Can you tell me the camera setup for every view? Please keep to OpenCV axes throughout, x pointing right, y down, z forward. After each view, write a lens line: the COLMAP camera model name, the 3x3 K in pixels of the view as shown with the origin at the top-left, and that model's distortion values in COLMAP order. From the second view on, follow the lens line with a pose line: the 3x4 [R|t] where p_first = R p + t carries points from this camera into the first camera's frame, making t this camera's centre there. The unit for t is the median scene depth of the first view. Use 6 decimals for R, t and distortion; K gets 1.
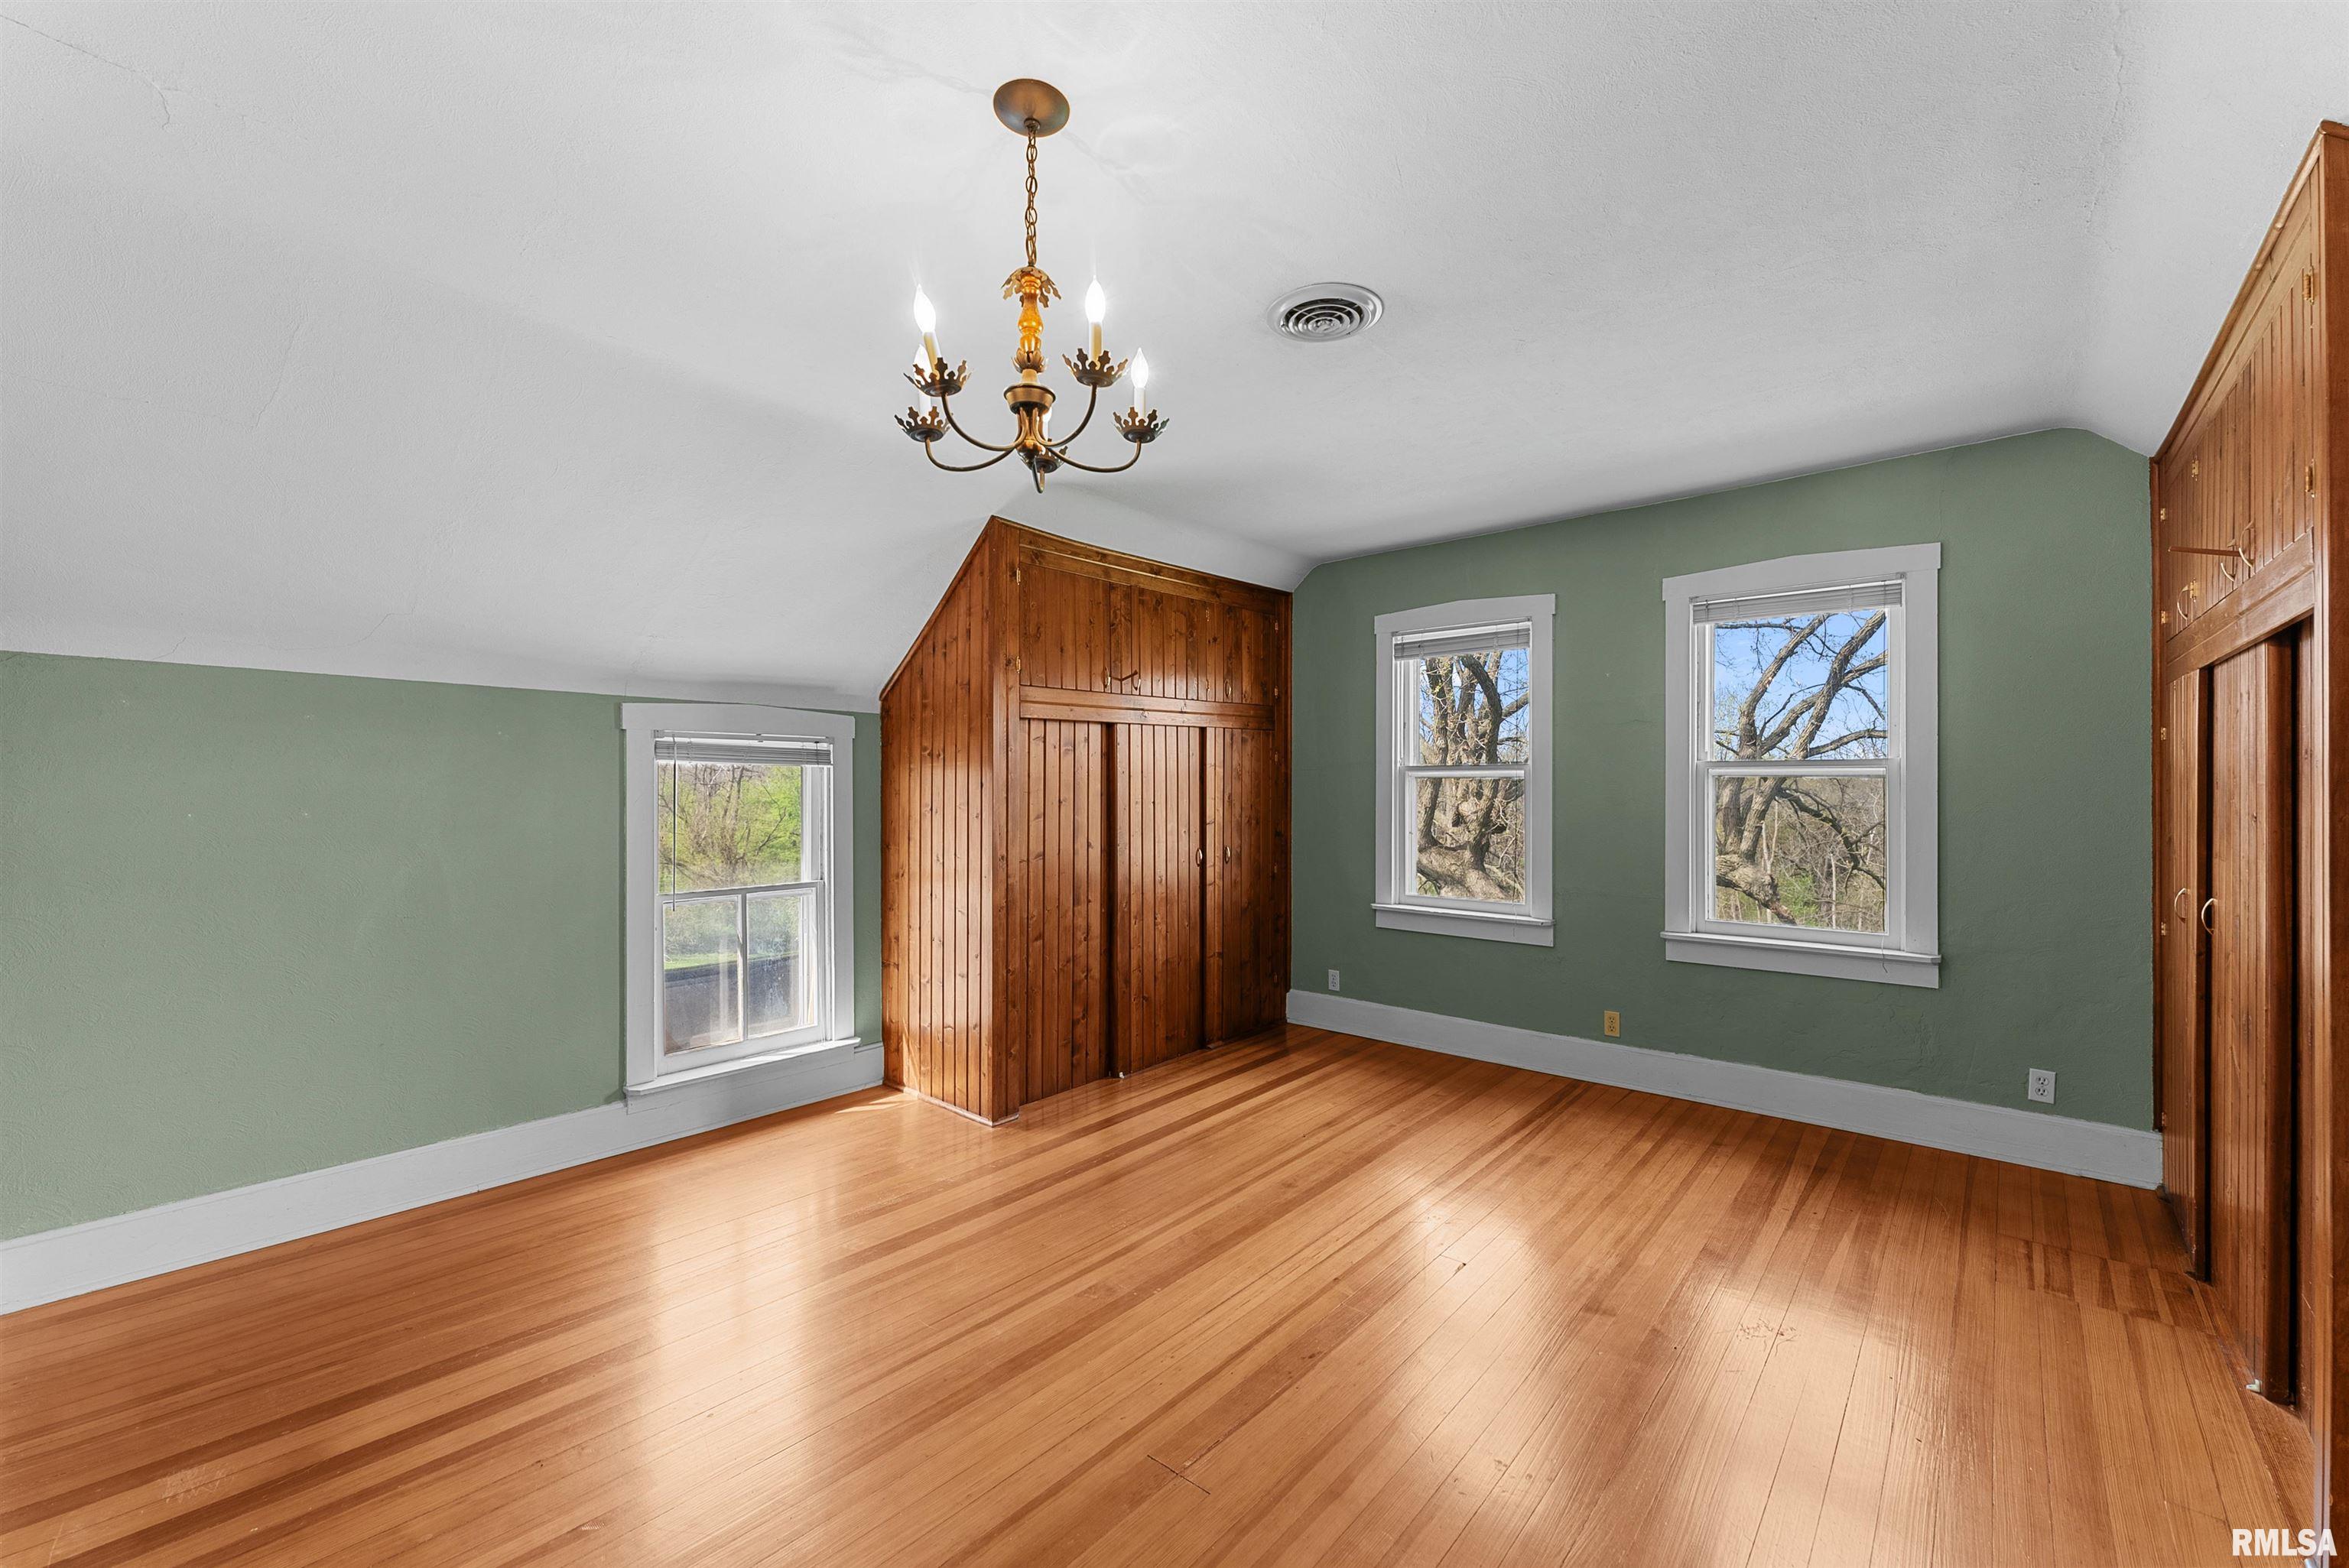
lens RADIAL K [[952.7, 0, 1174.0], [0, 952.7, 782.3], [0, 0, 1]] dist [0.000088, 0.000007]
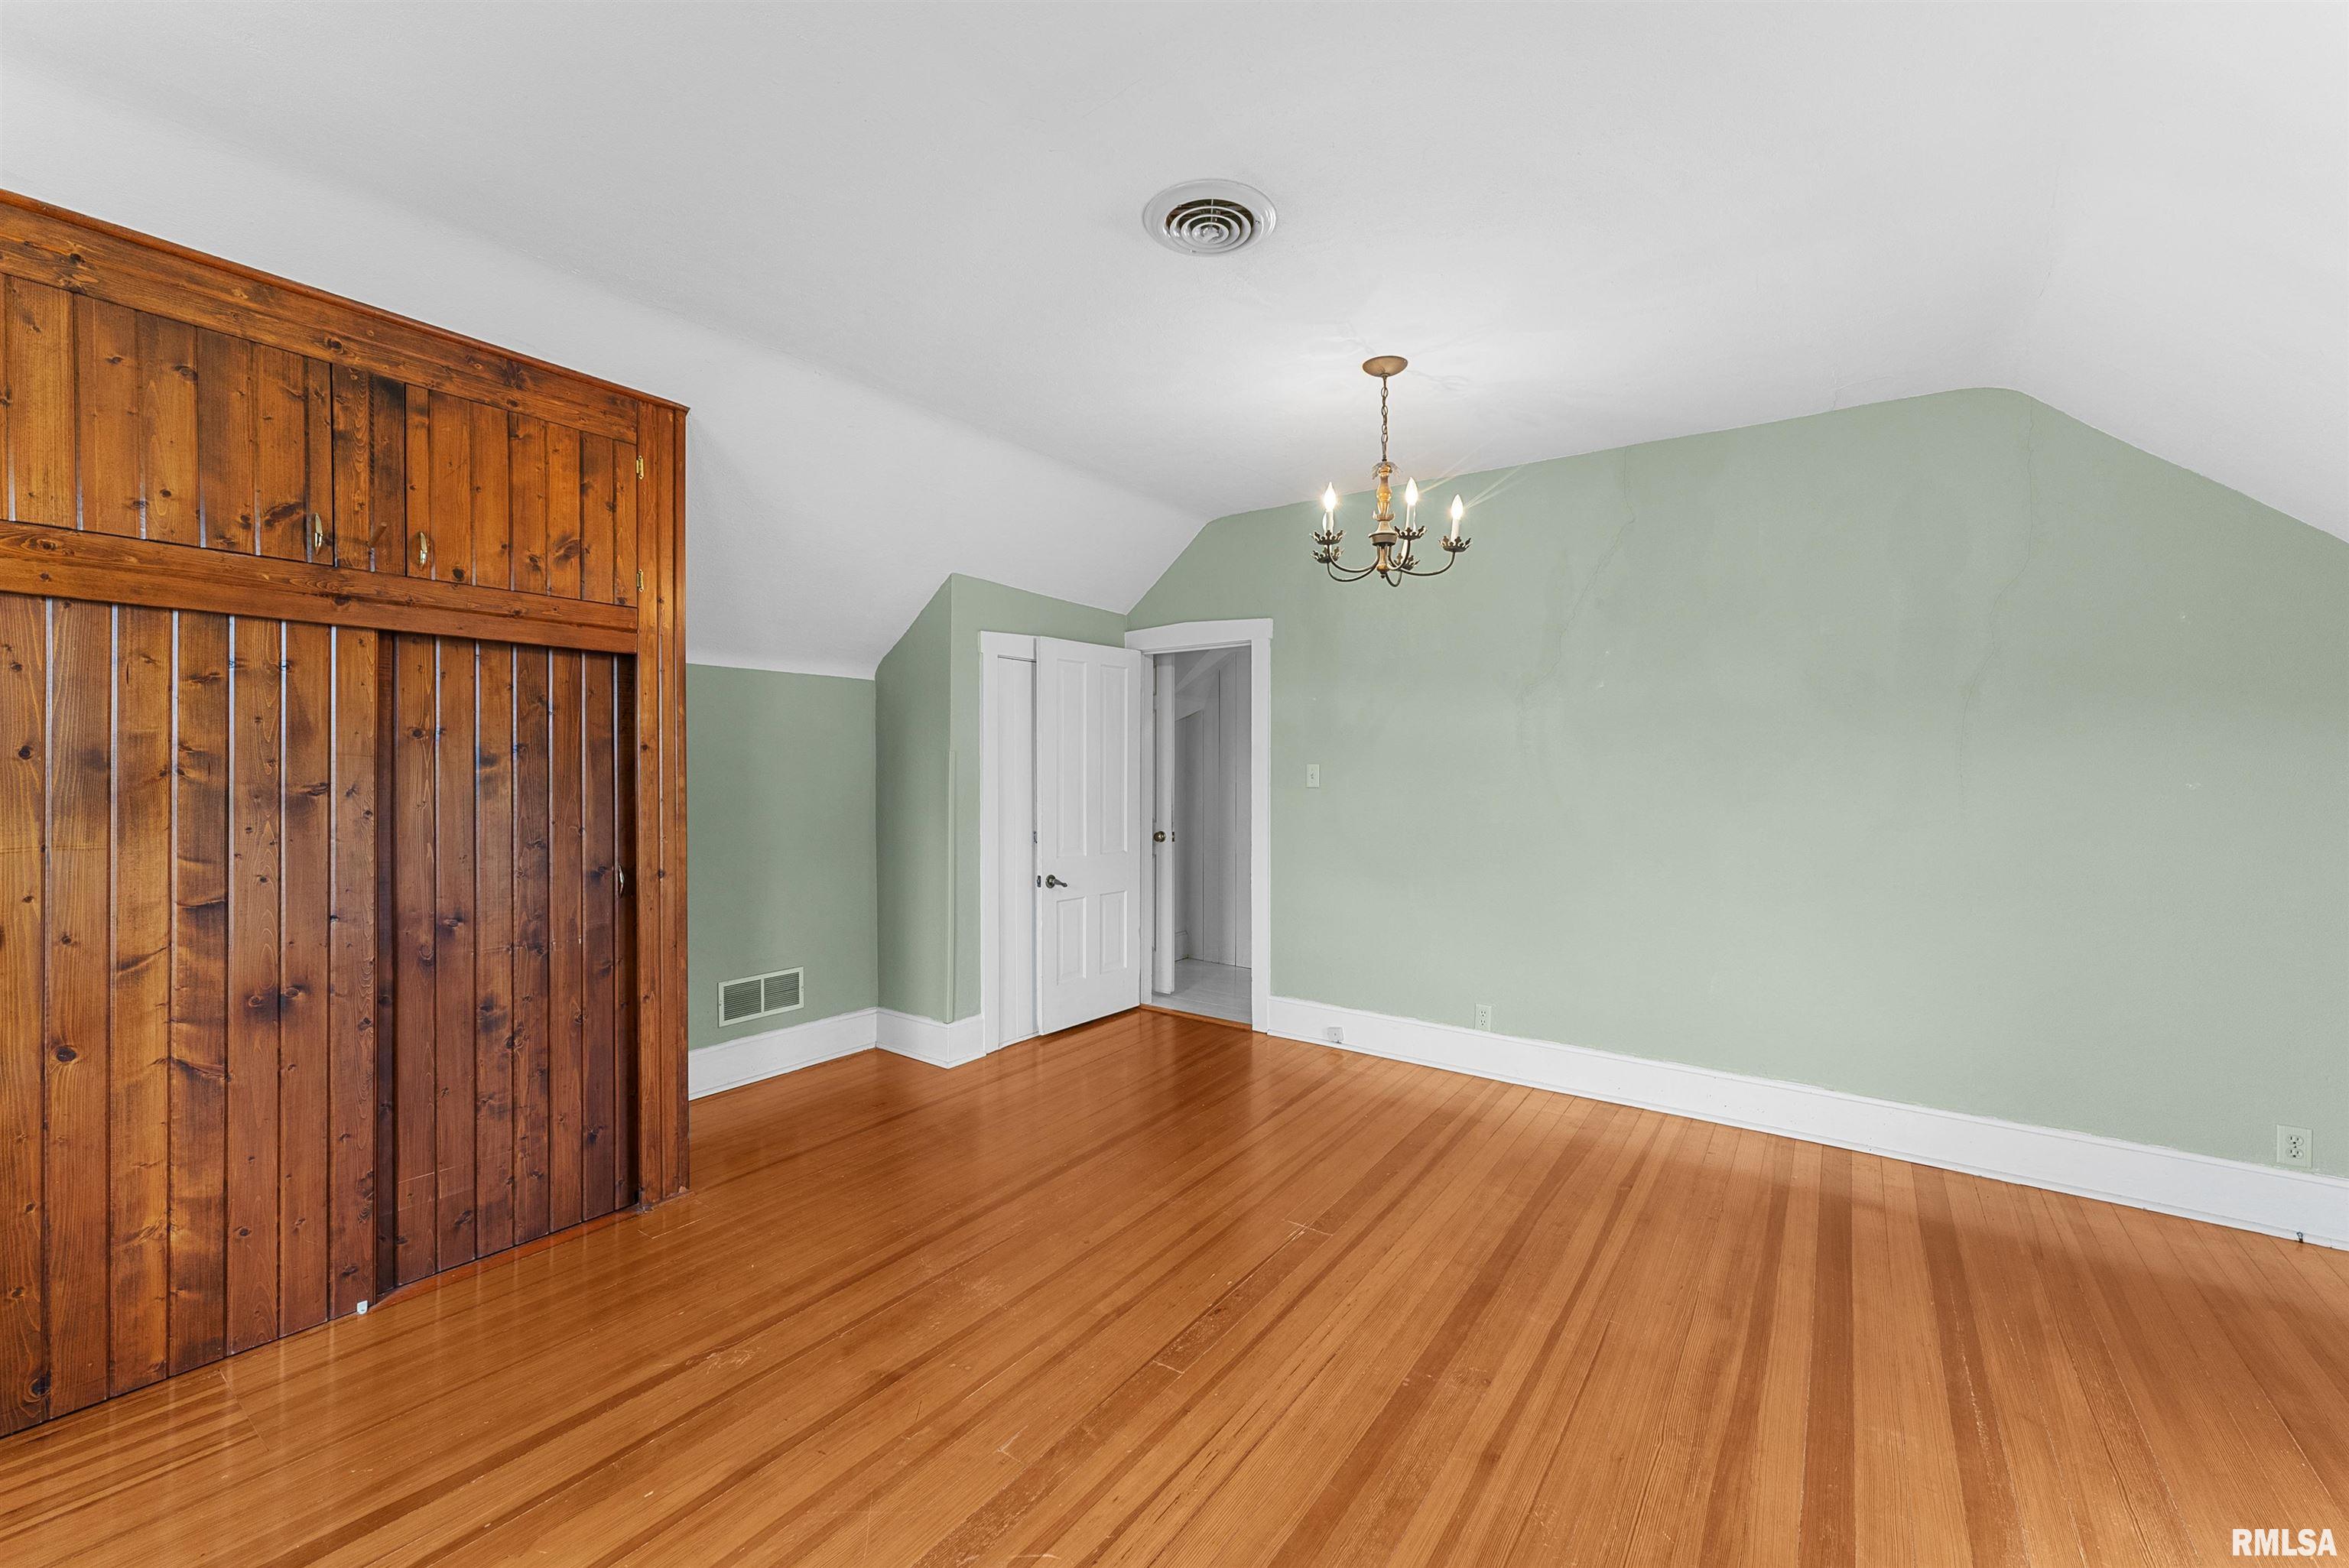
lens RADIAL K [[952.7, 0, 1174.1], [0, 952.7, 776.9], [0, 0, 1]] dist [0.000088, 0.000007]
pose [[-0.994859, -0.006376, -0.101065, 0.277763], [-0.007256, 0.999939, 0.008347, 0.013041], [0.101005, 0.009038, -0.994845, 1.872678]]
